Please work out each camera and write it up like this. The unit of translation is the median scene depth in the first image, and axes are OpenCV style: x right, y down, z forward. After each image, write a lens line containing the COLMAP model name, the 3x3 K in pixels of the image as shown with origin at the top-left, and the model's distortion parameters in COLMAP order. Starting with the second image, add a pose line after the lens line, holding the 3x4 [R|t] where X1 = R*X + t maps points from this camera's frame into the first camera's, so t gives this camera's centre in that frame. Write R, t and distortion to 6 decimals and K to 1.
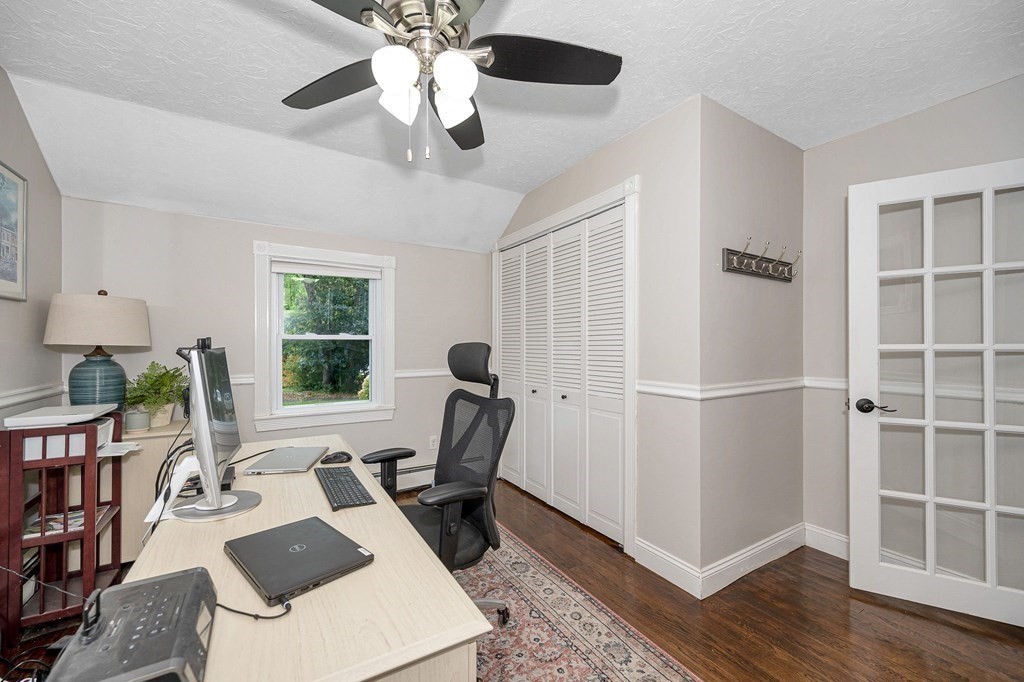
lens RADIAL K [[414.3, 0, 513.5], [0, 414.3, 341.4], [0, 0, 1]] dist [-0.000124, -0.000016]
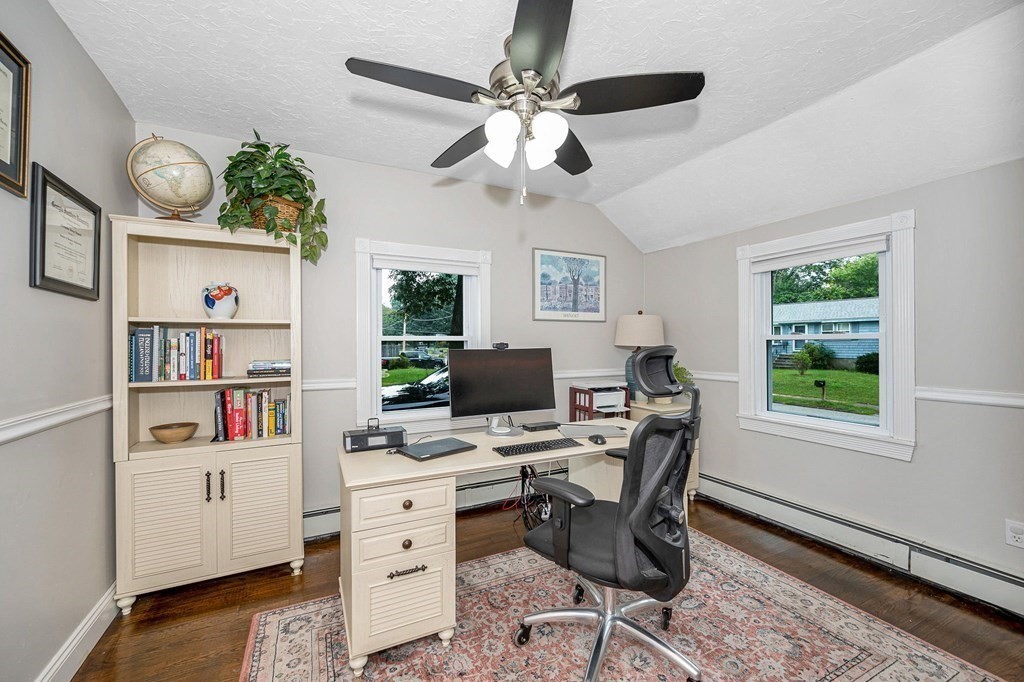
lens RADIAL K [[414.3, 0, 510.4], [0, 414.3, 341.0], [0, 0, 1]] dist [-0.000124, -0.000016]
pose [[-0.094742, -0.008990, -0.995461, 0.706873], [0.007294, 0.999926, -0.009725, 0.003105], [0.995475, -0.008182, -0.094669, 0.756244]]
